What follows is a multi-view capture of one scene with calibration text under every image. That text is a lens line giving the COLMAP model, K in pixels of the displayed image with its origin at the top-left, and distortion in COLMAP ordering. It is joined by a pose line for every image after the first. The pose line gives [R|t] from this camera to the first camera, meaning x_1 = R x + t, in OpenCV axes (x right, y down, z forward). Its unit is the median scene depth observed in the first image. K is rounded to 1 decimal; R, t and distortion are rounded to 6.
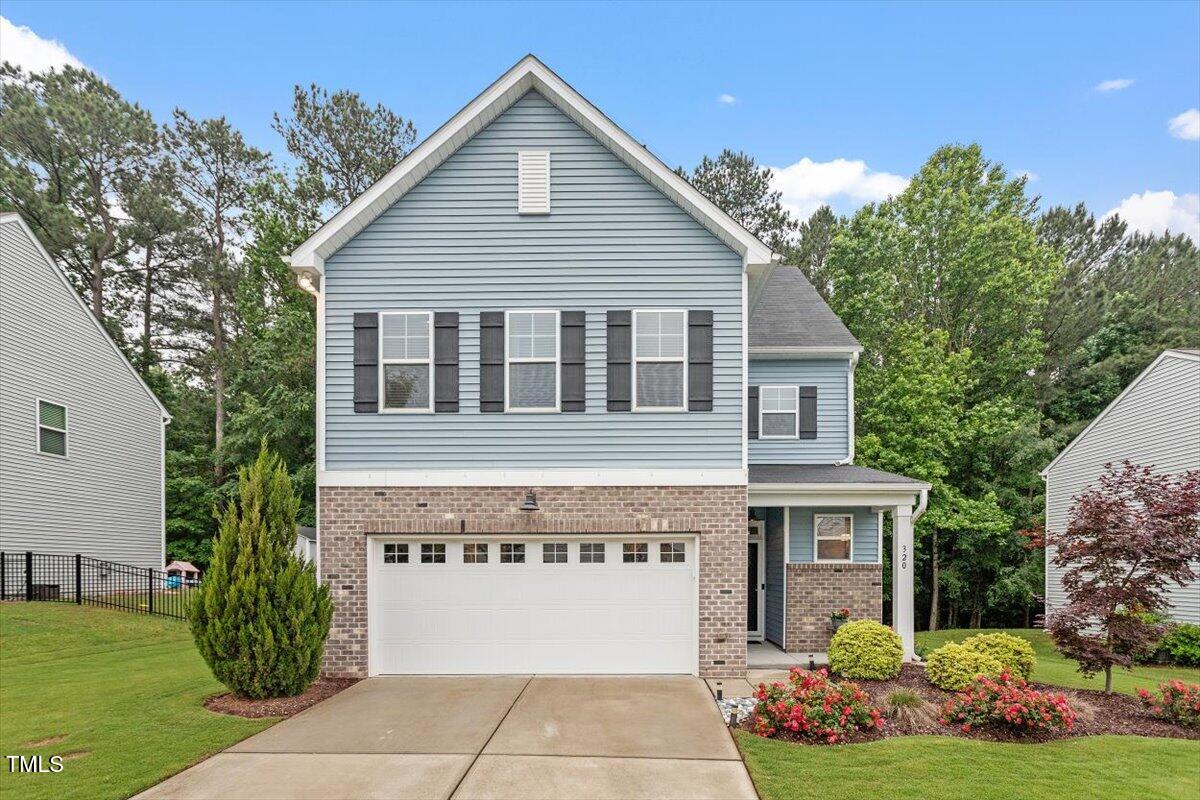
lens RADIAL K [[553.3, 0, 602.3], [0, 553.3, 450.1], [0, 0, 1]] dist [-0.002555, -0.000223]
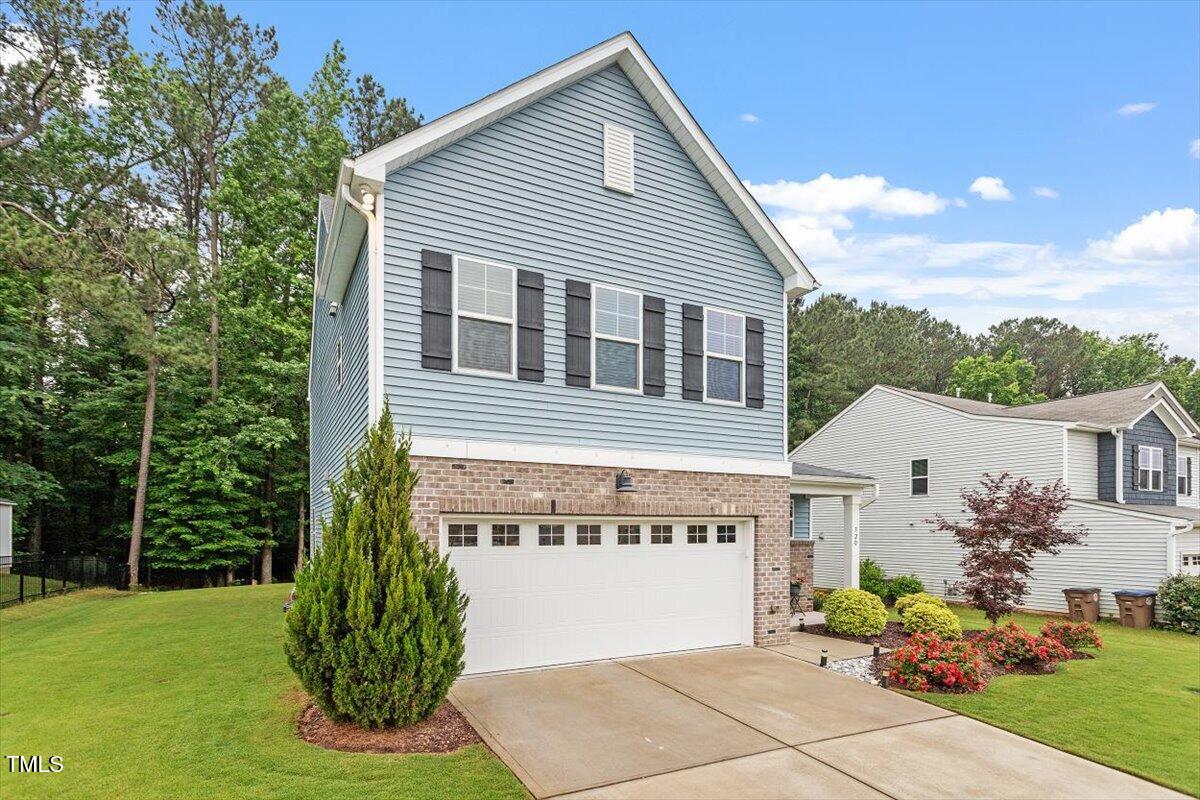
lens RADIAL K [[627.6, 0, 629.3], [0, 627.6, 398.8], [0, 0, 1]] dist [0.012121, 0.000052]
pose [[0.866771, 0.104646, 0.487603, -0.662269], [-0.089794, 0.994505, -0.053815, 0.002608], [-0.490555, 0.002861, 0.871405, 0.011720]]
